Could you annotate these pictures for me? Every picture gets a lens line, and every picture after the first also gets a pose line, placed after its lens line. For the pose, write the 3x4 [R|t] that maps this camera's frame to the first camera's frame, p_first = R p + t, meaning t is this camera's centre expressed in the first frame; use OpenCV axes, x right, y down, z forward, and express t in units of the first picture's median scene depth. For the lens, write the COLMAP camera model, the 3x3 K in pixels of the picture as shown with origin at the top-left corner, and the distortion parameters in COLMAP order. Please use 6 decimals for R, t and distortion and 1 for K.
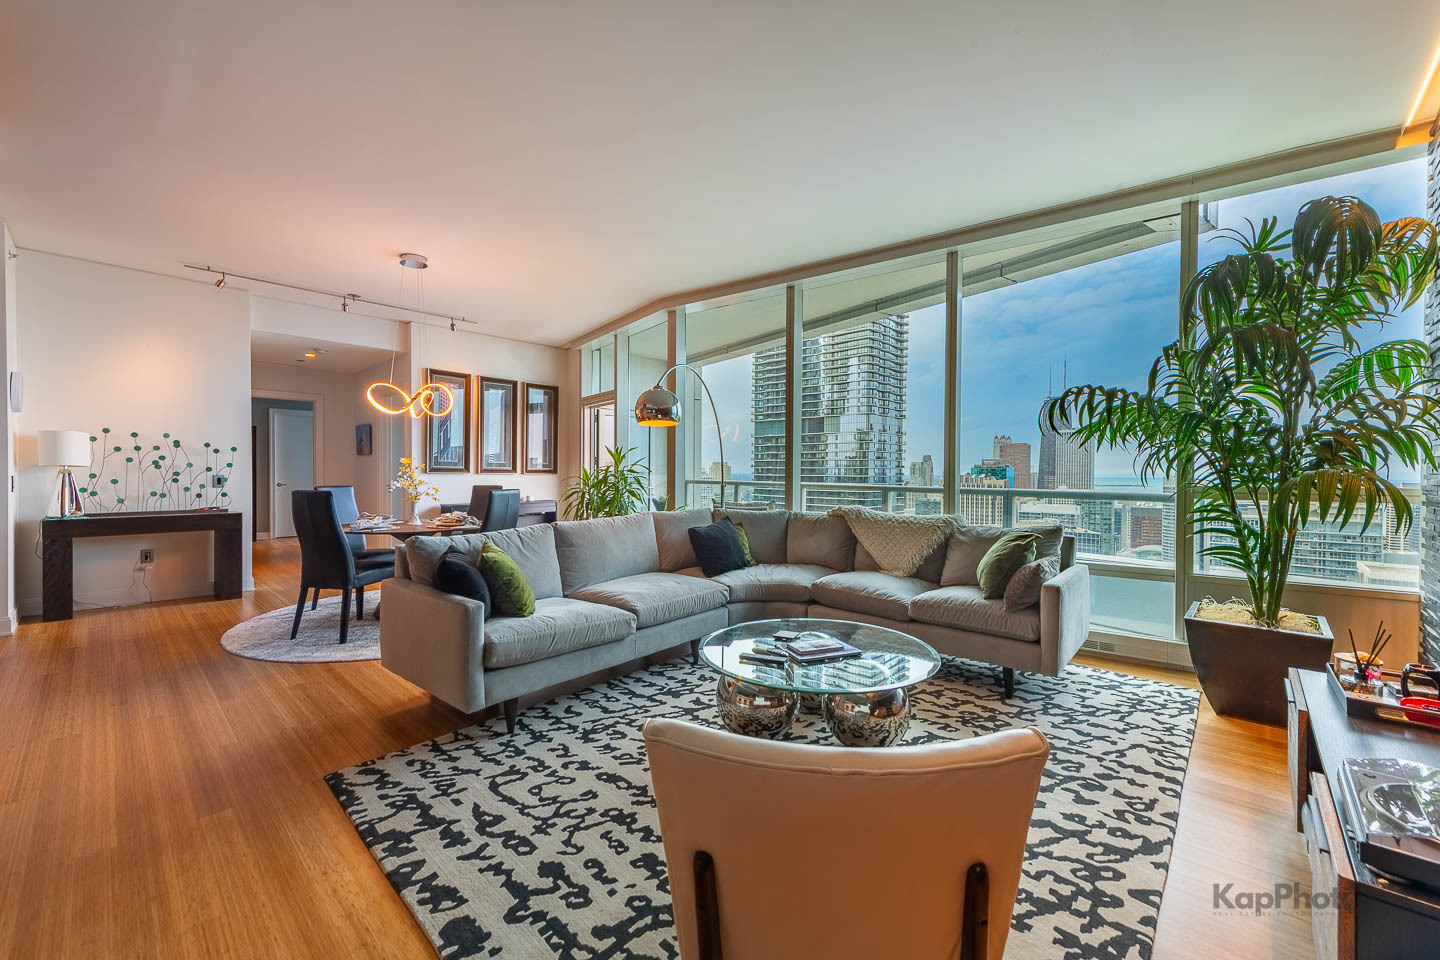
lens RADIAL K [[584.8, 0, 731.5], [0, 584.8, 483.0], [0, 0, 1]] dist [0.004502, -0.002916]
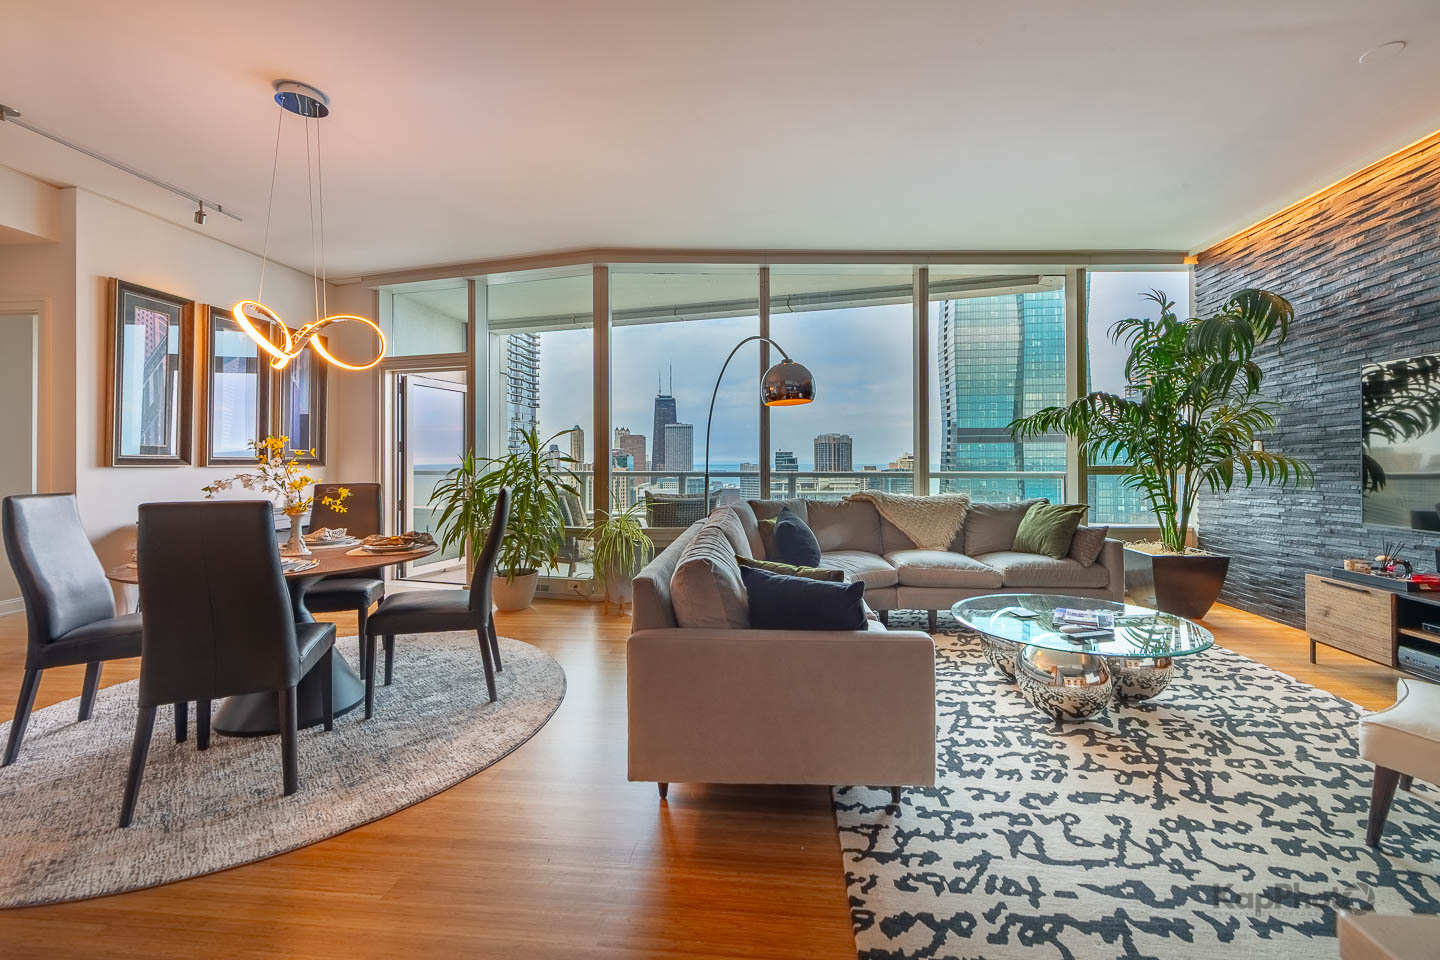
lens RADIAL K [[584.8, 0, 698.8], [0, 584.8, 460.3], [0, 0, 1]] dist [0.004502, -0.002916]
pose [[0.796508, -0.006925, 0.604588, -1.106915], [0.020215, 0.999680, -0.015183, -0.007486], [-0.604290, 0.024315, 0.796394, 0.577847]]
